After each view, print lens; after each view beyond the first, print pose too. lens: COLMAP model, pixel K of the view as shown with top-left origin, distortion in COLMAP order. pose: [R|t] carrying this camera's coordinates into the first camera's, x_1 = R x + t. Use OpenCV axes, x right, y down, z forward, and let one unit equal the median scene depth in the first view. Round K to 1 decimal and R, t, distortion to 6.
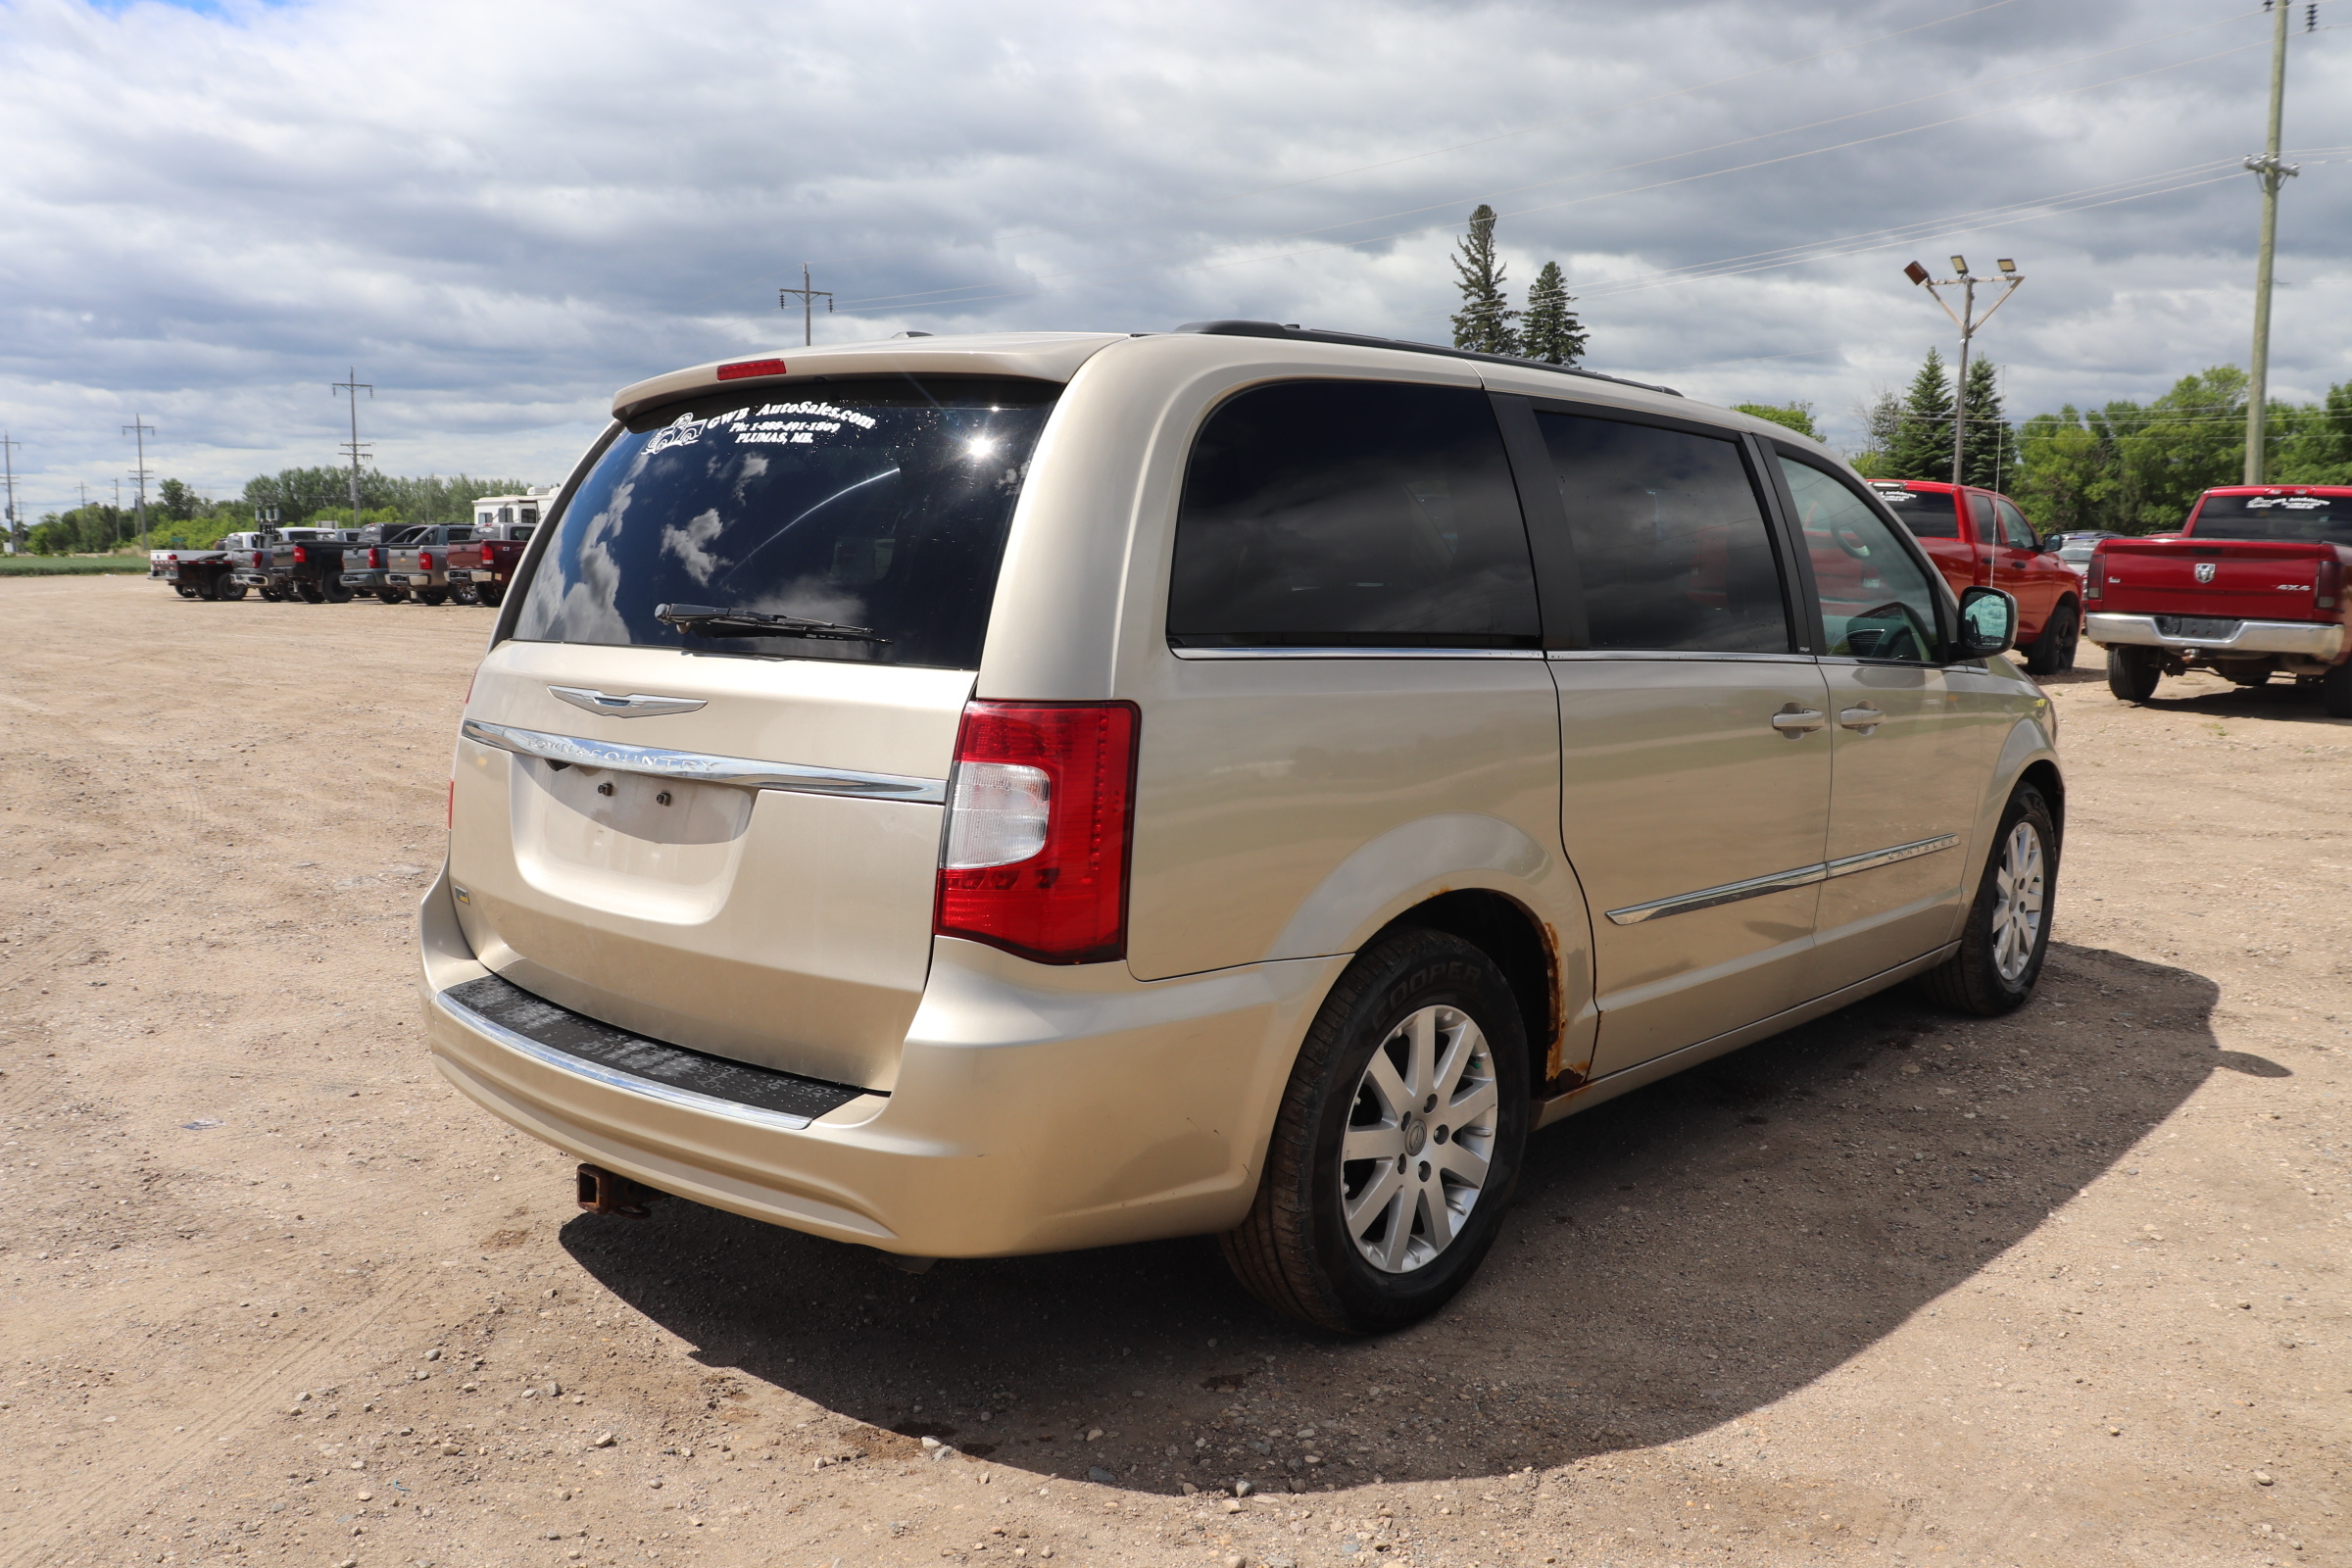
lens RADIAL K [[1933.3, 0, 1169.4], [0, 1933.3, 781.3], [0, 0, 1]] dist [-0.155038, 0.140098]
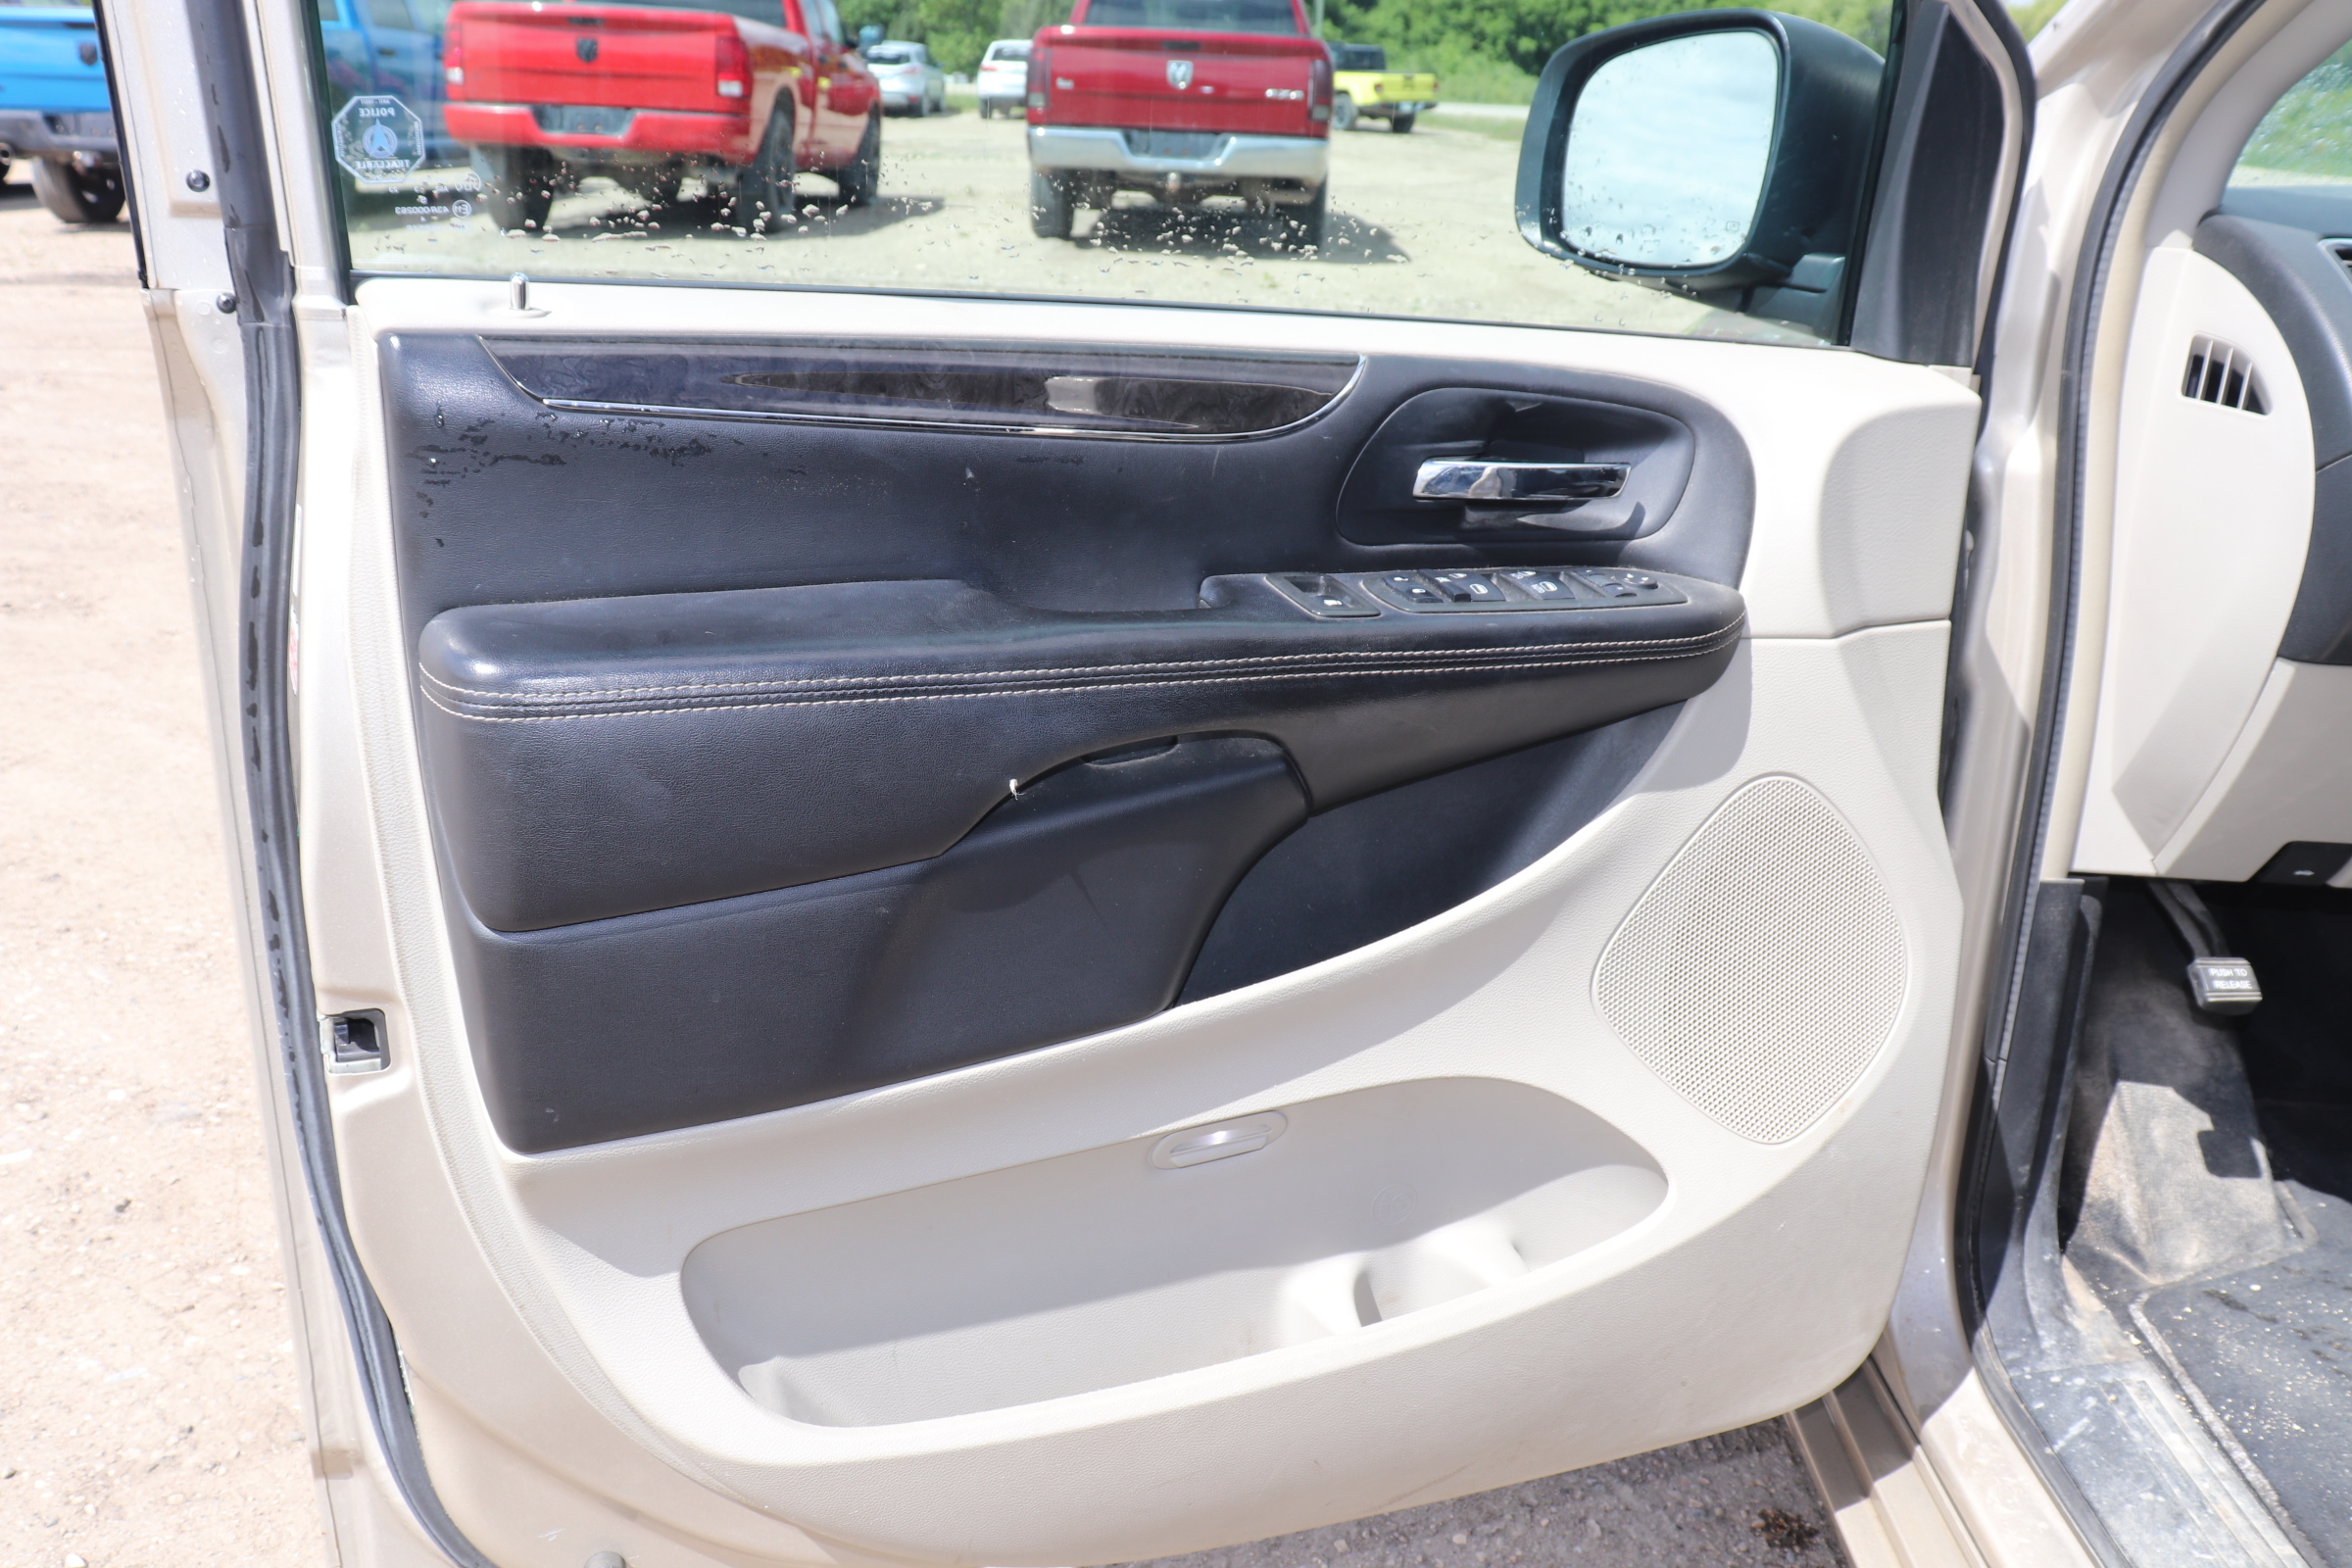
lens RADIAL K [[1933.3, 0, 1169.4], [0, 1933.3, 781.3], [0, 0, 1]] dist [-0.155038, 0.140098]
pose [[0.727107, -0.223232, 0.649217, -0.028304], [0.058391, 0.962340, 0.265502, -0.033967], [-0.684036, -0.155140, 0.712759, 0.350576]]
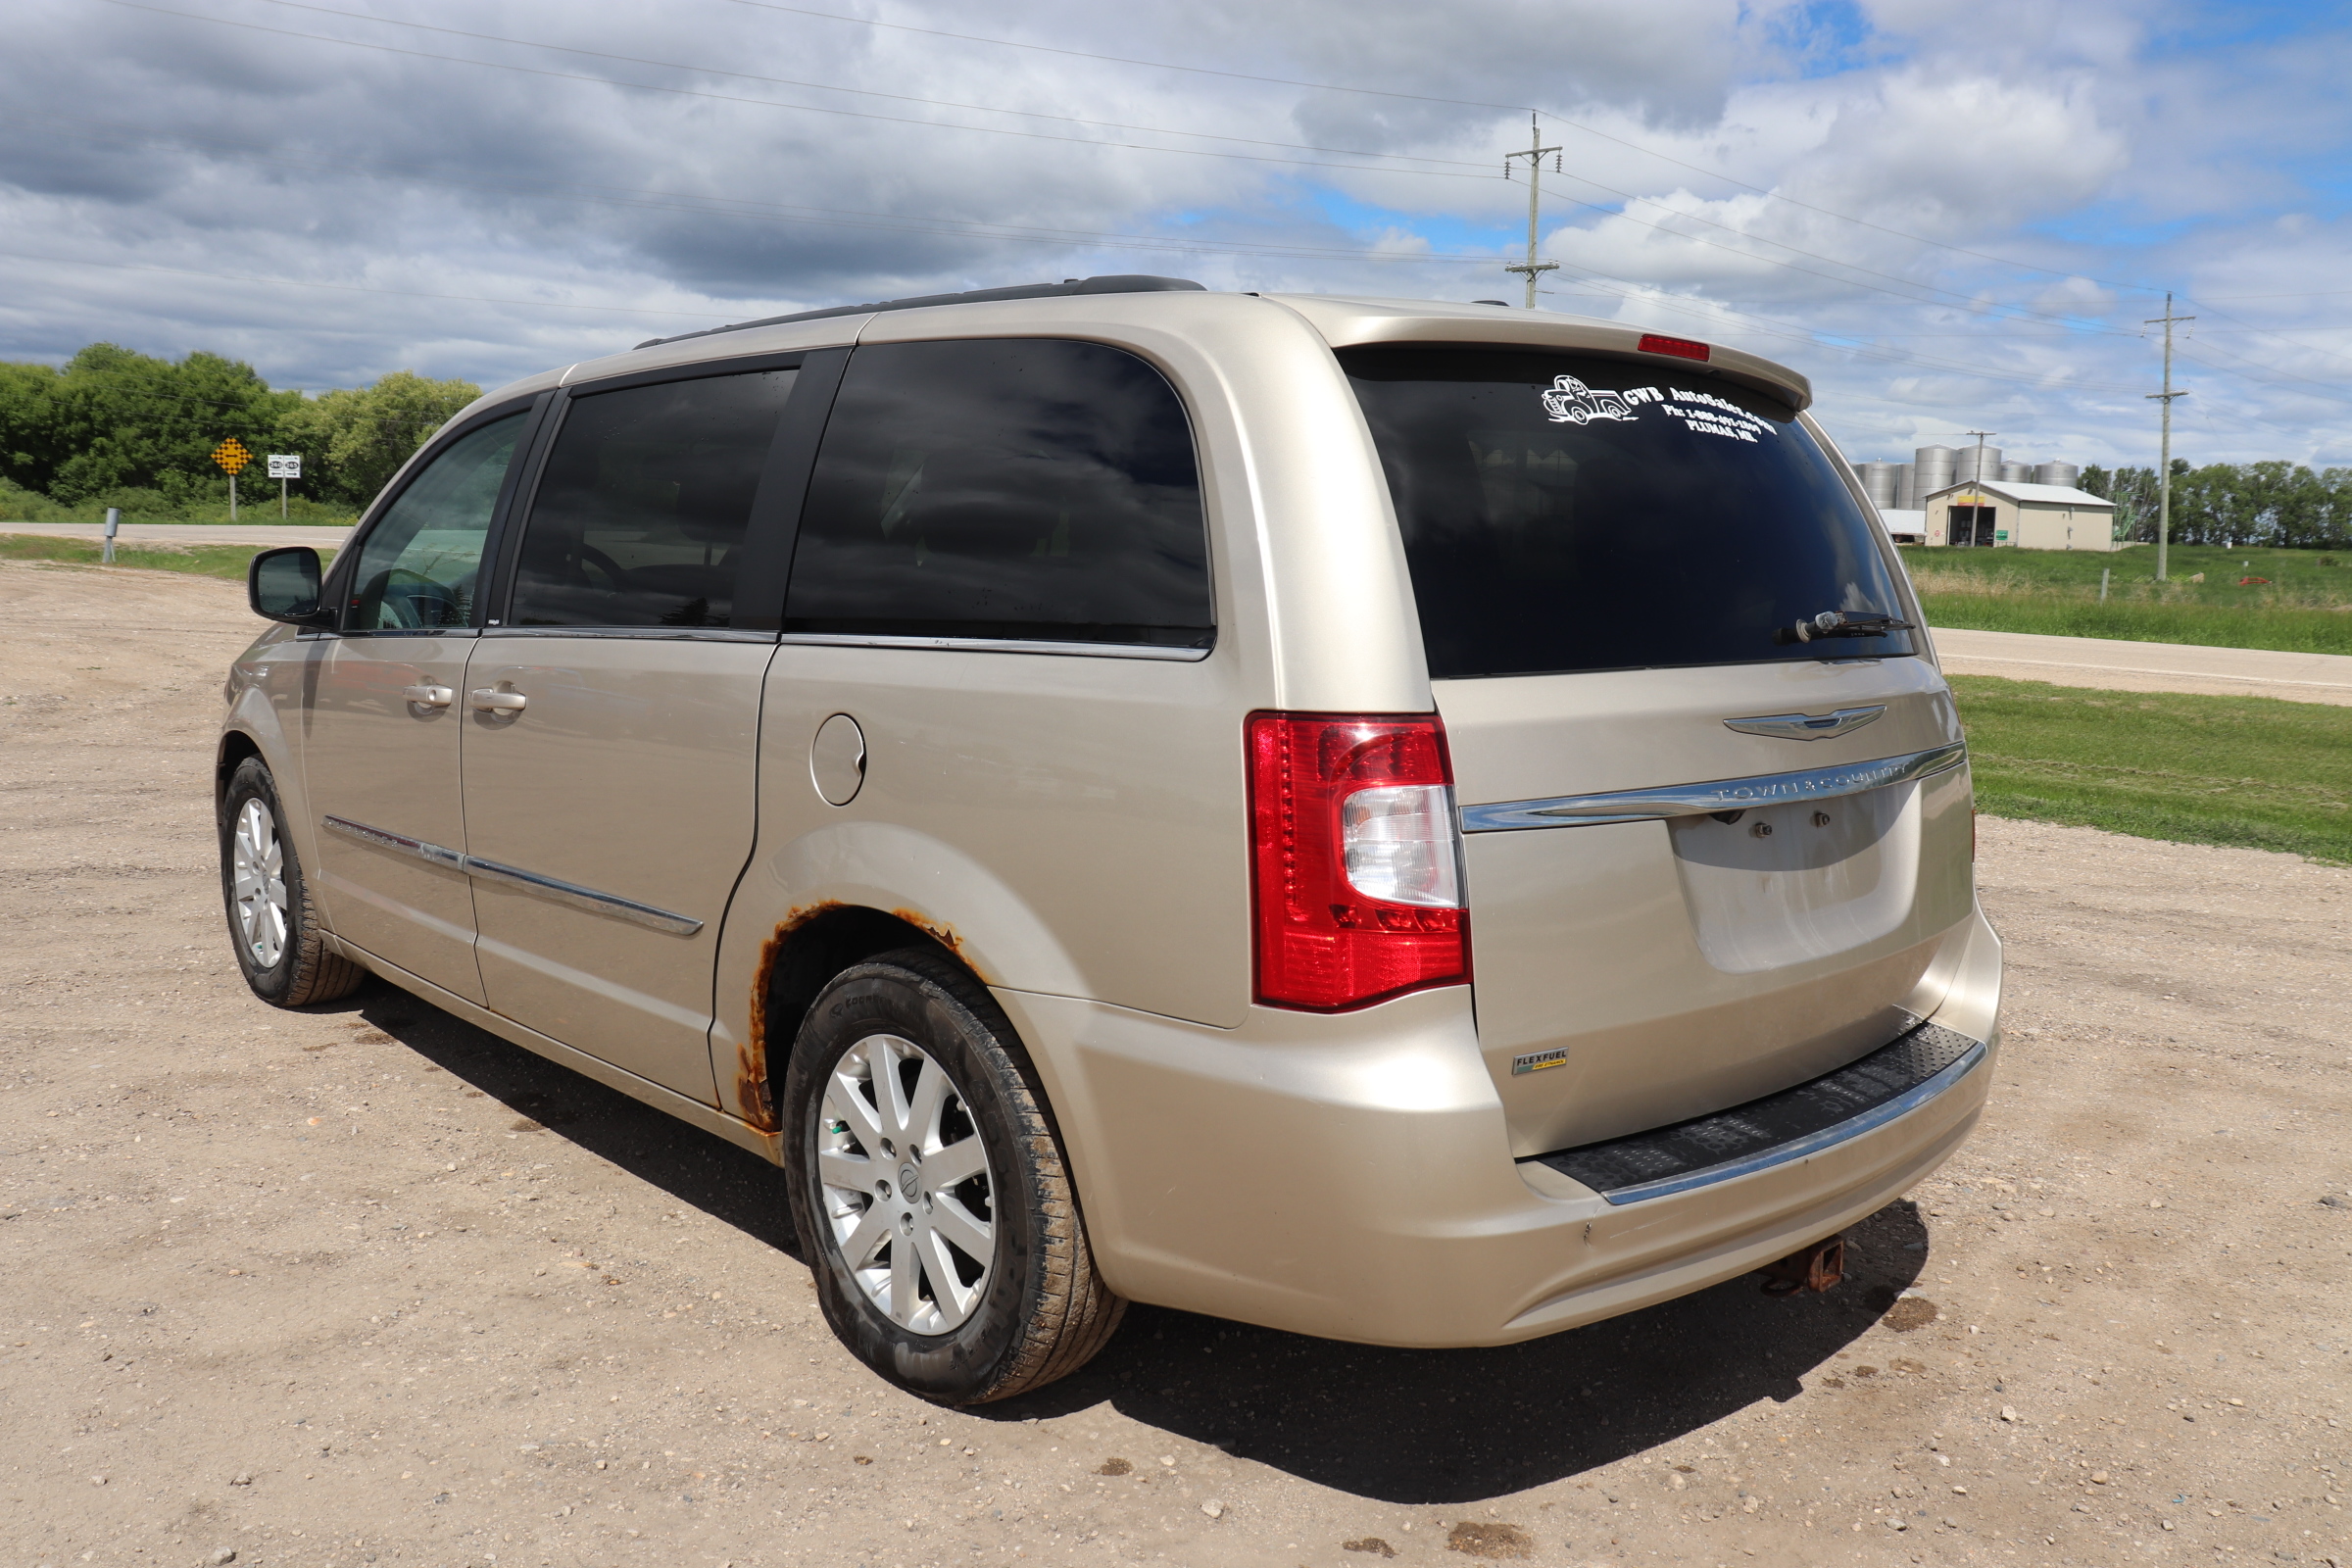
lens RADIAL K [[1943.0, 0, 1176.0], [0, 1943.0, 784.0], [0, 0, 1]] dist [-0.198633, 0.187669]
pose [[0.084328, -0.135951, 0.987120, -0.228098], [0.094848, 0.987246, 0.127866, -0.029816], [-0.991914, 0.082844, 0.096148, 0.231409]]
